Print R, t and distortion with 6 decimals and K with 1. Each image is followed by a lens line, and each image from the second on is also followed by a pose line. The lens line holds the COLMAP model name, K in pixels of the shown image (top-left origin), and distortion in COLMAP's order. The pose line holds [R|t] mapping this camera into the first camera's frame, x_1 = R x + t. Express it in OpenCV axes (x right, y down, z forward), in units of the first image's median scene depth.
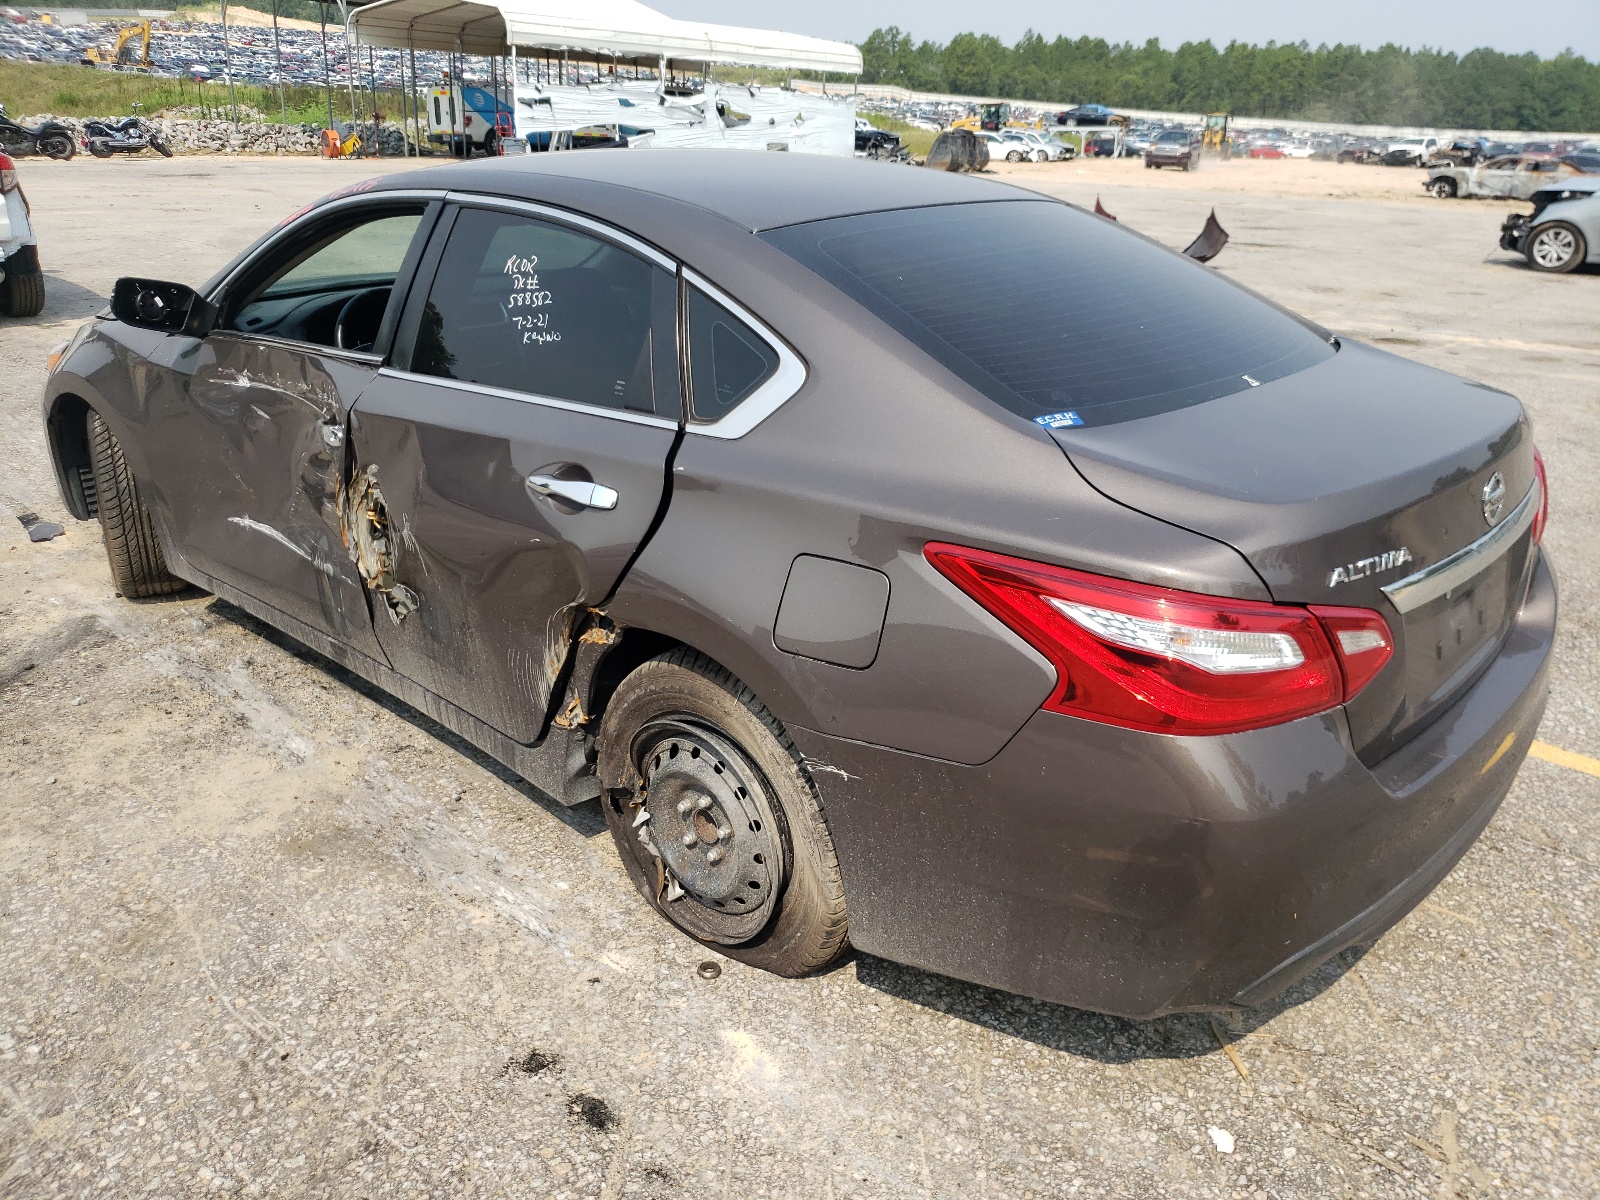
lens RADIAL K [[1231.5, 0, 800.0], [0, 1231.5, 600.0], [0, 0, 1]] dist [0.048027, -0.000572]
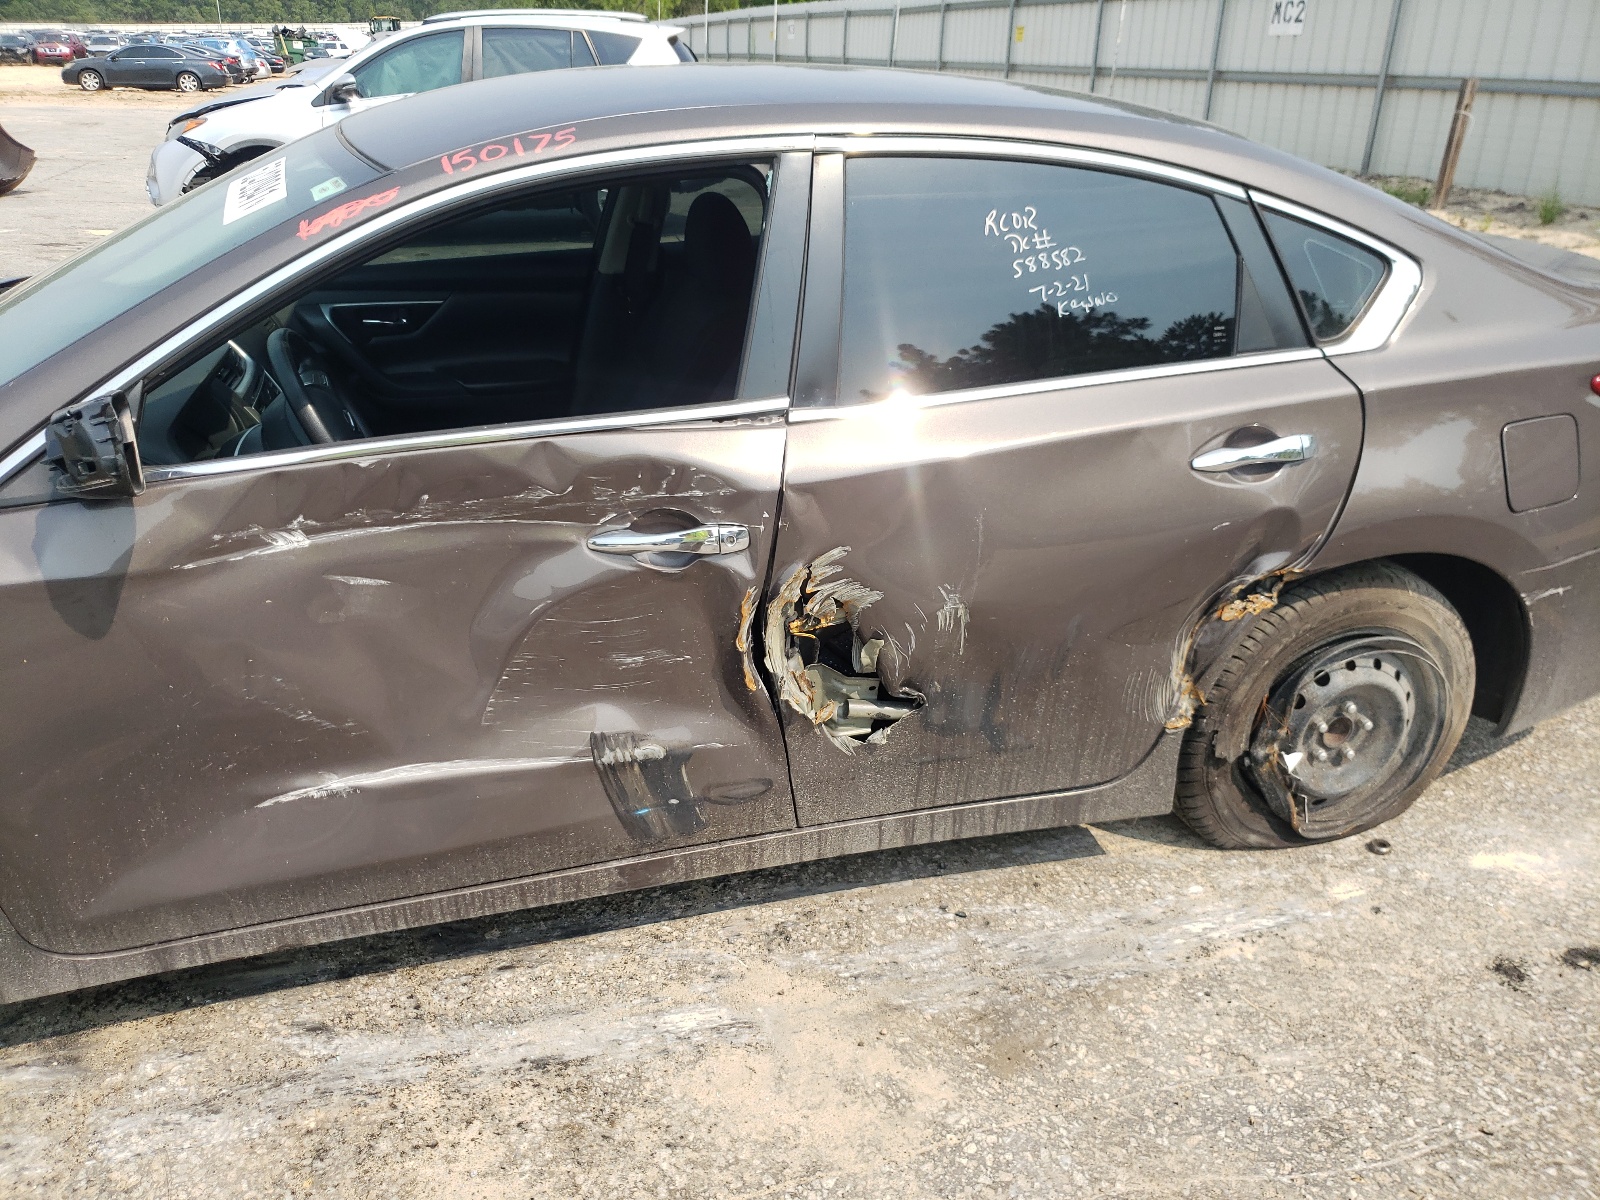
lens RADIAL K [[1234.4, 0, 796.3], [0, 1234.4, 615.3], [0, 0, 1]] dist [0.025425, 0.003632]
pose [[0.517311, -0.370939, 0.771229, -1.072679], [0.305811, 0.921805, 0.238235, -0.292011], [-0.799293, 0.112609, 0.590297, 0.734453]]
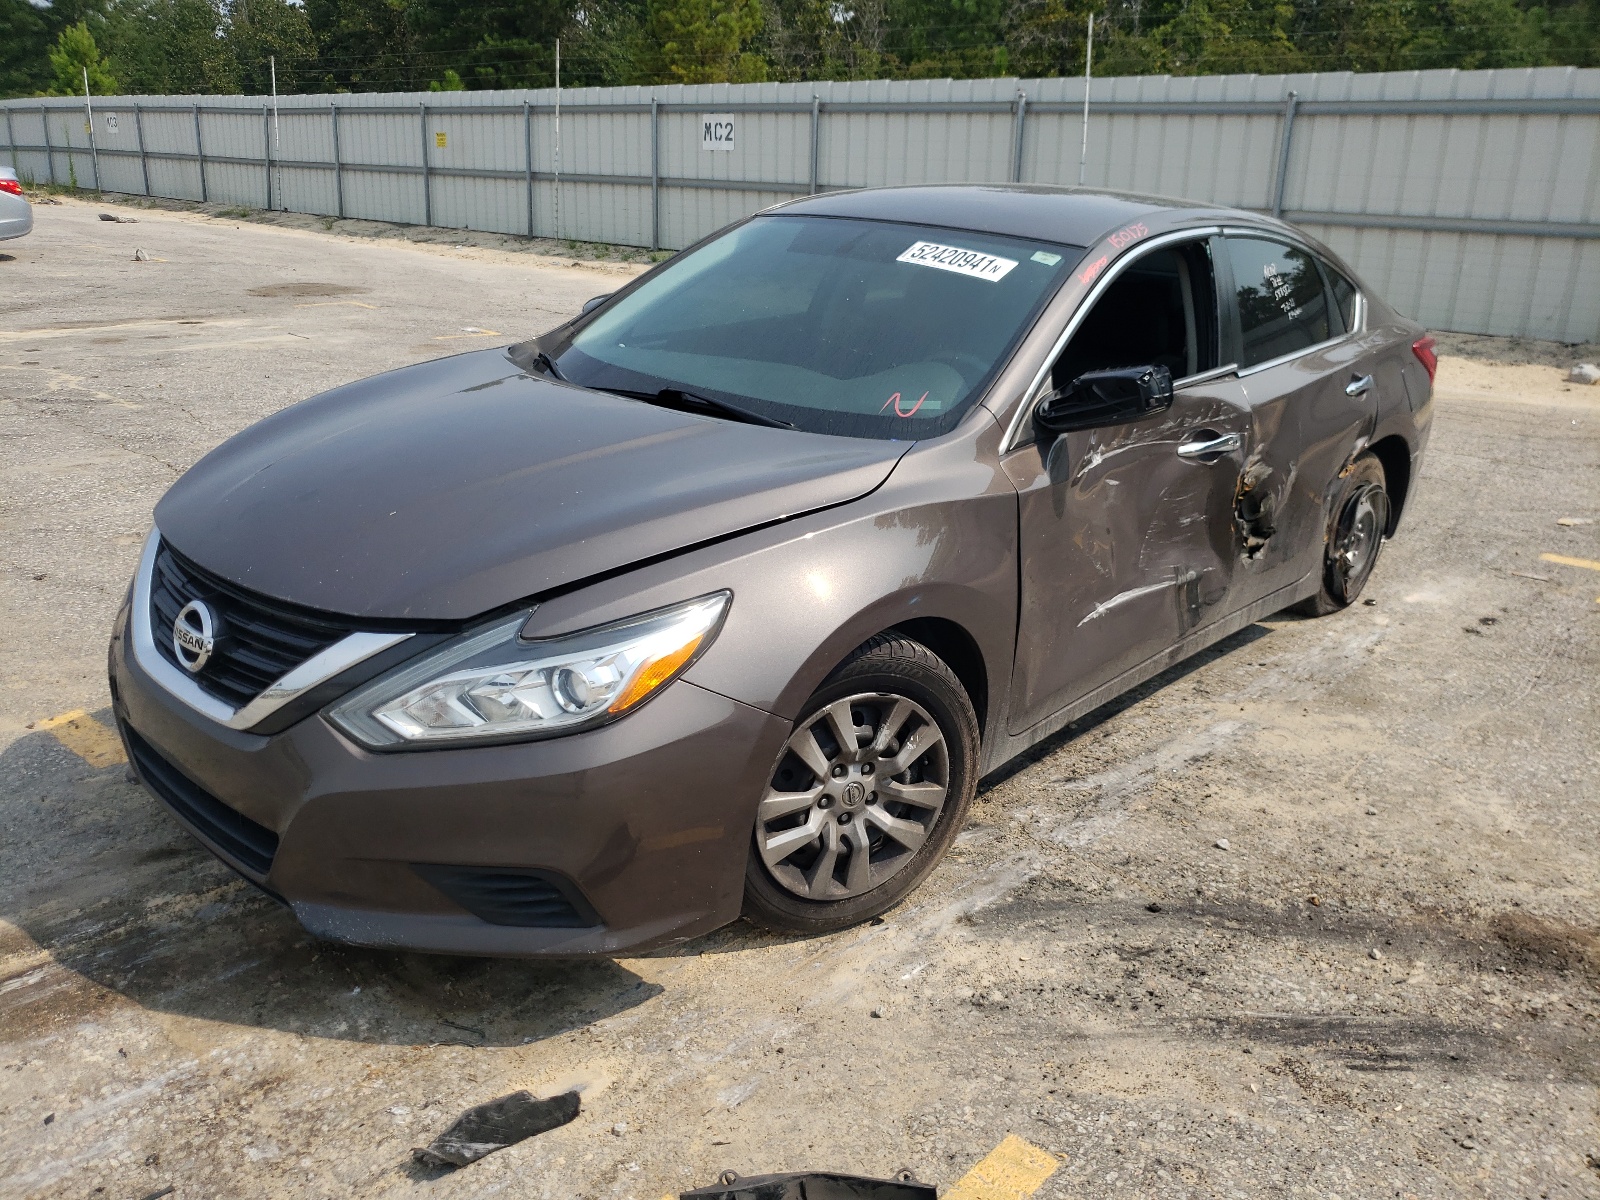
lens RADIAL K [[1247.0, 0, 803.0], [0, 1247.0, 606.8], [0, 0, 1]] dist [0.001111, -0.002325]
pose [[-0.007296, -0.354191, 0.935145, -1.901555], [0.324383, 0.883760, 0.337259, -0.650206], [-0.945898, 0.305806, 0.108446, 1.615769]]
